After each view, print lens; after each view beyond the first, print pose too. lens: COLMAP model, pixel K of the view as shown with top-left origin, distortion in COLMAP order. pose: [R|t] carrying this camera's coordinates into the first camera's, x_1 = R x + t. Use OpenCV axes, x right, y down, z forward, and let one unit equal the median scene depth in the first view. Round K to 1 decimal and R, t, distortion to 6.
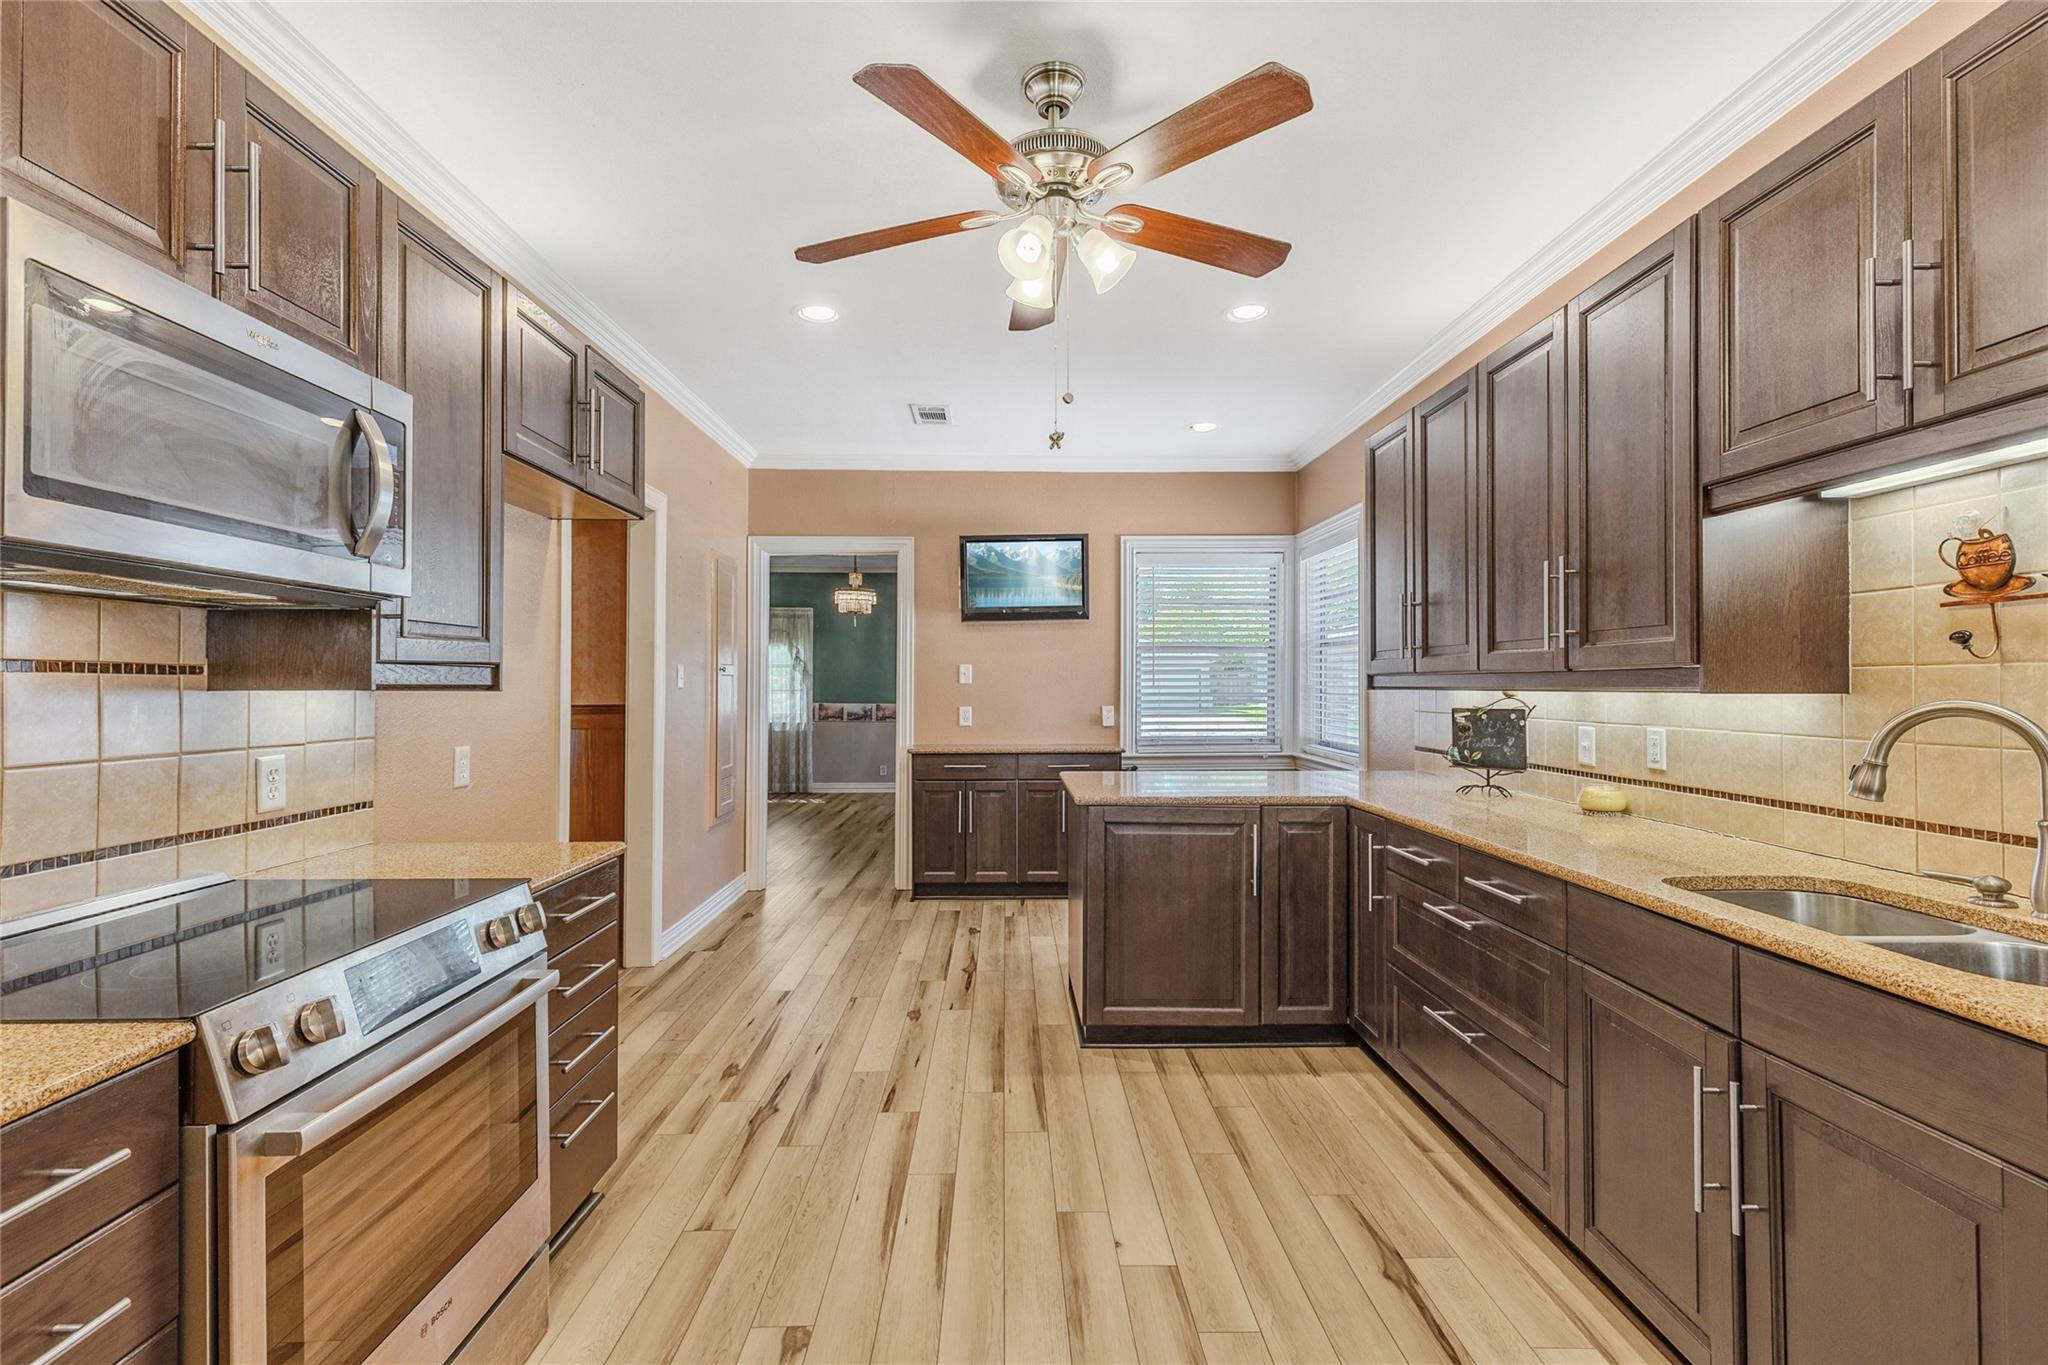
lens RADIAL K [[923.2, 0, 1021.2], [0, 923.2, 679.2], [0, 0, 1]] dist [-0.001920, 0.000255]
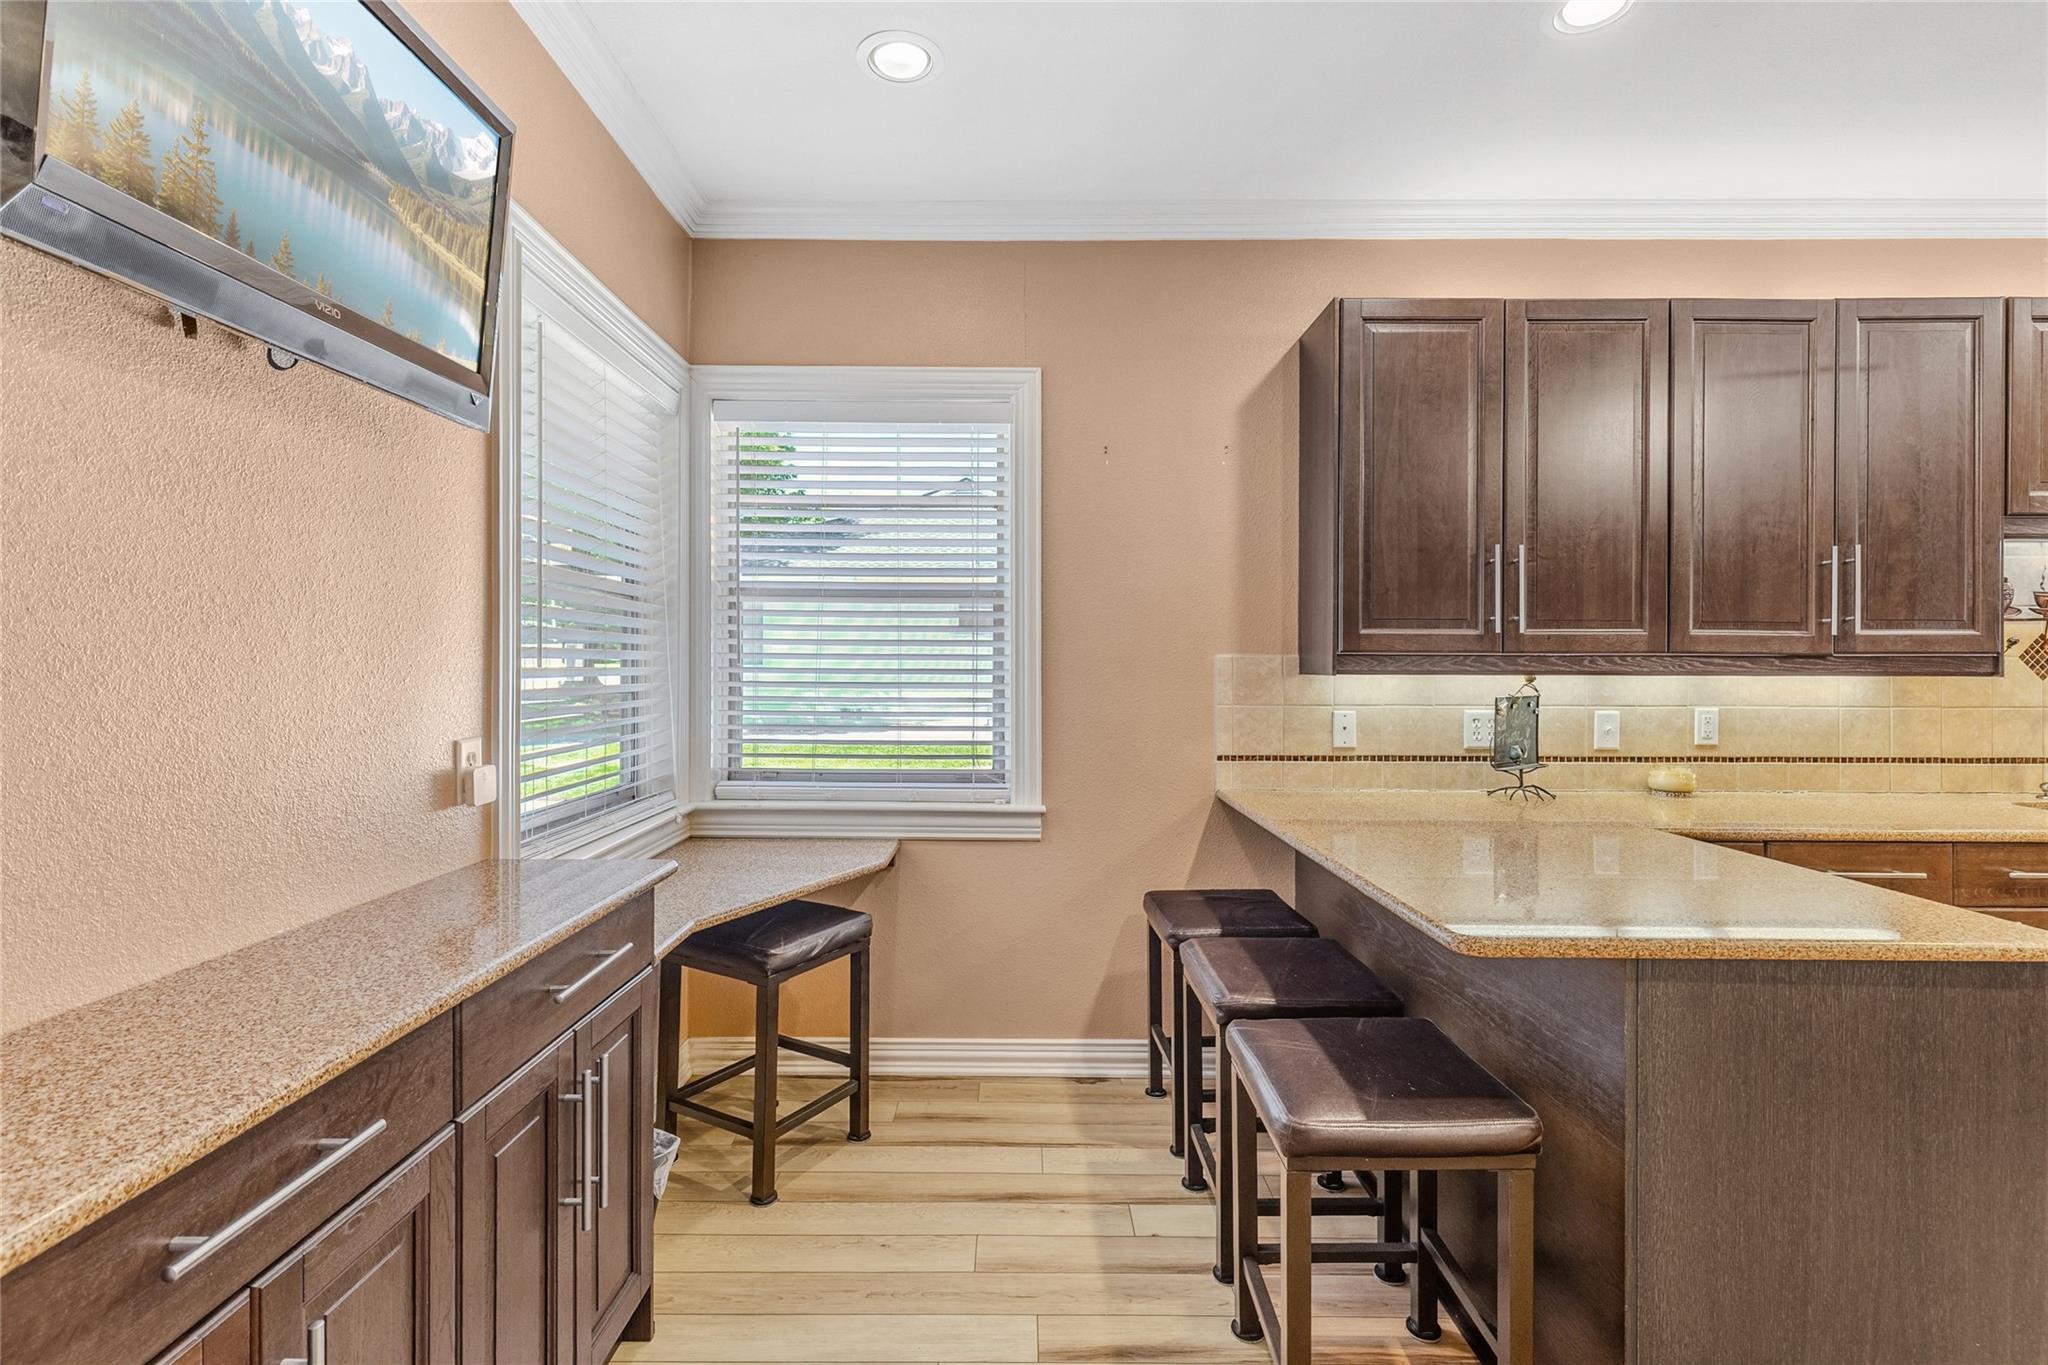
lens RADIAL K [[923.2, 0, 1025.0], [0, 923.2, 666.4], [0, 0, 1]] dist [-0.001920, 0.000255]
pose [[0.026039, 0.001016, 0.999660, -0.440591], [-0.009728, 0.999952, -0.000763, 0.011759], [-0.999614, -0.009705, 0.026047, 1.790932]]
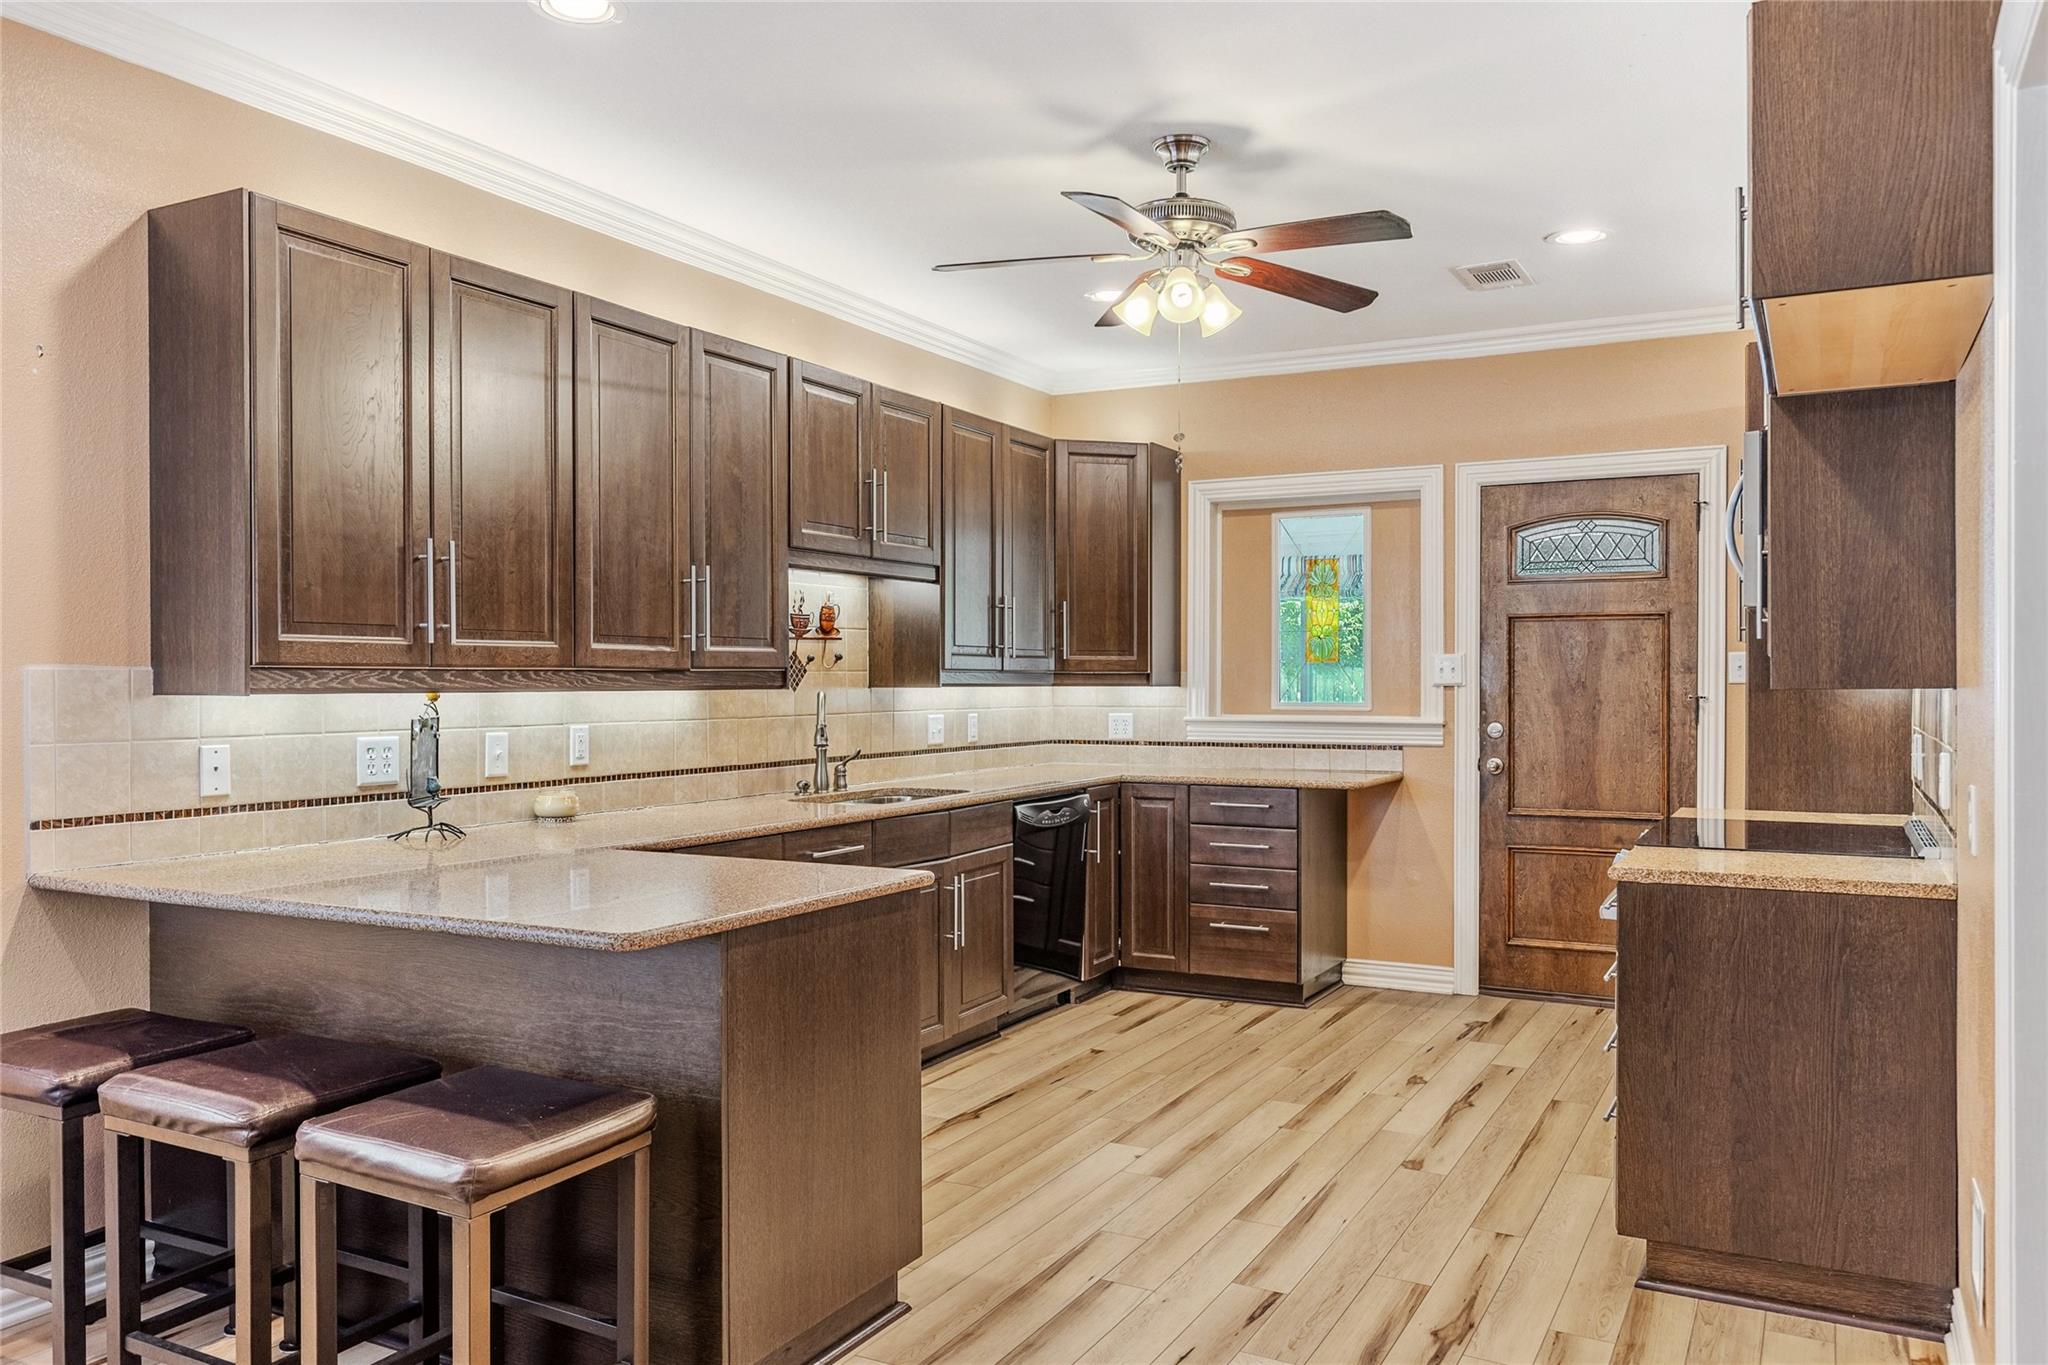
lens RADIAL K [[1500.5, 0, 1024.0], [0, 1500.5, 687.2], [0, 0, 1]] dist [0.002385, -0.001580]
pose [[-0.874215, -0.000063, 0.485538, -0.568574], [-0.001106, 0.999998, -0.001861, 0.012208], [-0.485537, -0.002164, -0.874213, 2.233913]]
